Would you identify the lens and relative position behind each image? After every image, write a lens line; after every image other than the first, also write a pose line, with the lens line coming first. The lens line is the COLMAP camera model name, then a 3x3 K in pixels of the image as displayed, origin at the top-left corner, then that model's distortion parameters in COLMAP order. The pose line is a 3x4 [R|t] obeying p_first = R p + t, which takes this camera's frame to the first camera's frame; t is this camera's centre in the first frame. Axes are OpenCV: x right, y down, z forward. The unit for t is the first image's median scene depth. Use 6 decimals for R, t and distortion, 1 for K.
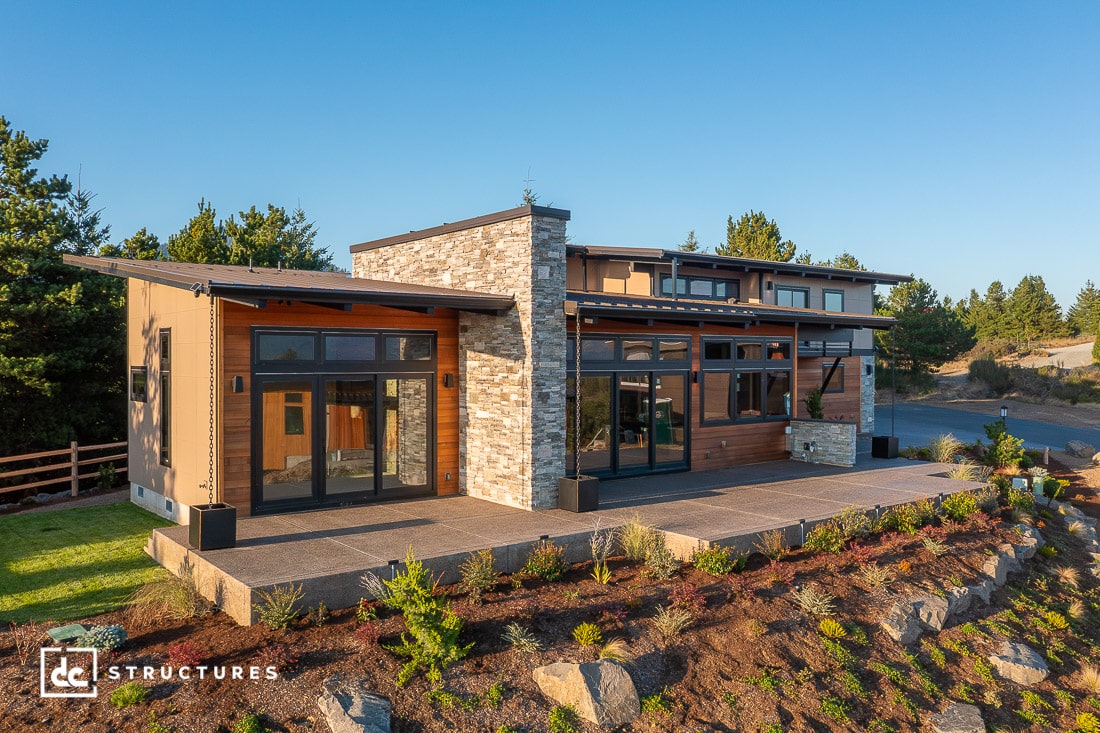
lens RADIAL K [[866.9, 0, 550.0], [0, 866.9, 366.5], [0, 0, 1]] dist [-0.007408, 0.001807]
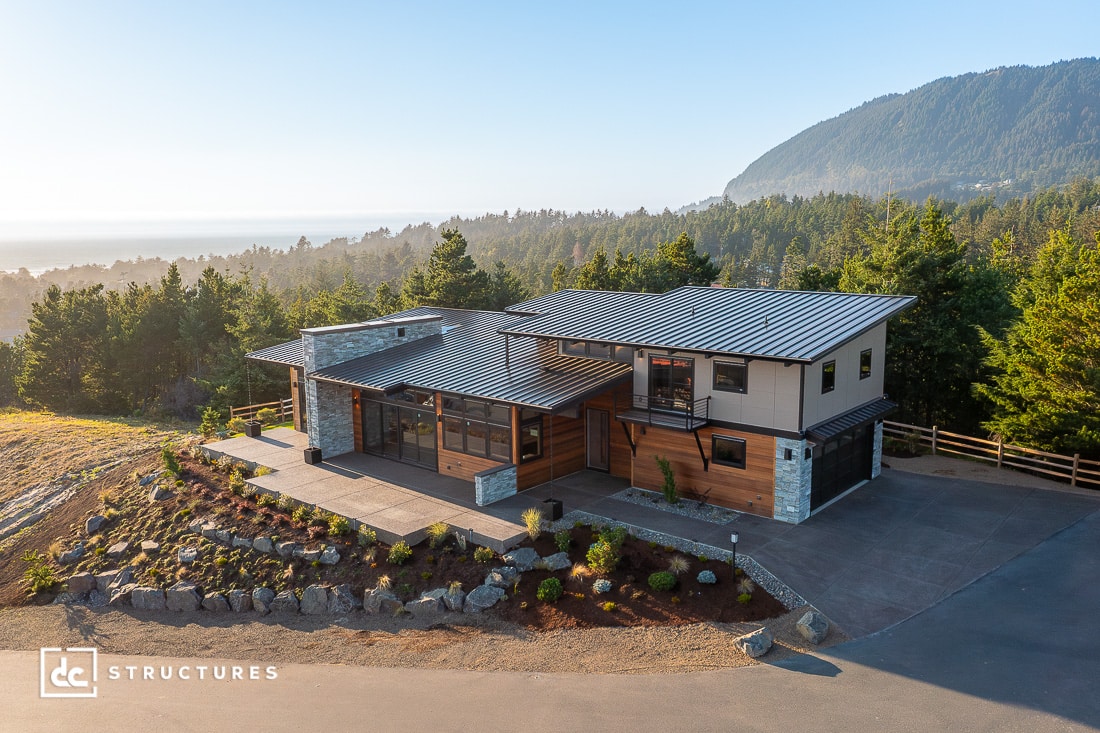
lens RADIAL K [[842.4, 0, 553.5], [0, 842.4, 423.0], [0, 0, 1]] dist [-0.004997, 0.004510]
pose [[0.195551, 0.222881, -0.955031, 2.664609], [-0.000250, 0.973843, 0.227220, -0.523805], [0.980693, -0.044194, 0.190492, 1.407781]]
